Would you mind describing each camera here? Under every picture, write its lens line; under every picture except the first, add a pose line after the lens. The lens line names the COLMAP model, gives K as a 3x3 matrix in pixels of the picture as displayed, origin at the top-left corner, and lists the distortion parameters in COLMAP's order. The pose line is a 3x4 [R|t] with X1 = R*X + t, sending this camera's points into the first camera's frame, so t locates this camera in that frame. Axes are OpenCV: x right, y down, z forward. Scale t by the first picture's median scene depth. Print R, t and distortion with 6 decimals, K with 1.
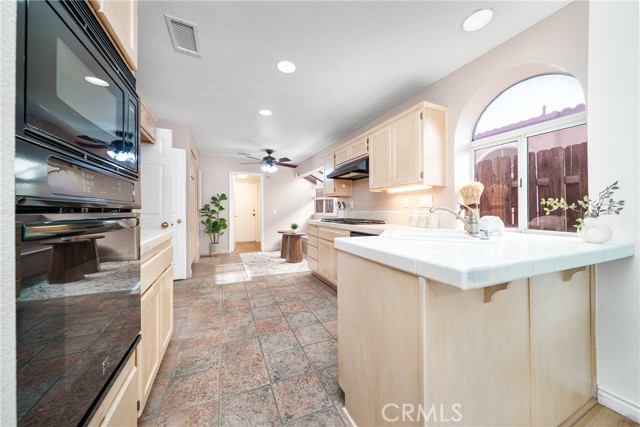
lens RADIAL K [[224.3, 0, 321.6], [0, 224.3, 212.2], [0, 0, 1]] dist [0.000958, 0.000014]
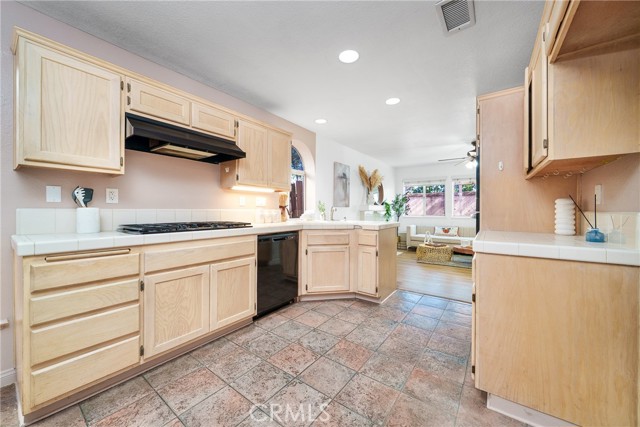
lens RADIAL K [[235.5, 0, 320.5], [0, 235.5, 210.6], [0, 0, 1]] dist [-0.000467, 0.000008]
pose [[-0.493925, -0.012035, 0.869421, -0.691827], [-0.002901, 0.999921, 0.012194, -0.016187], [-0.869500, 0.003500, -0.493921, 1.159486]]
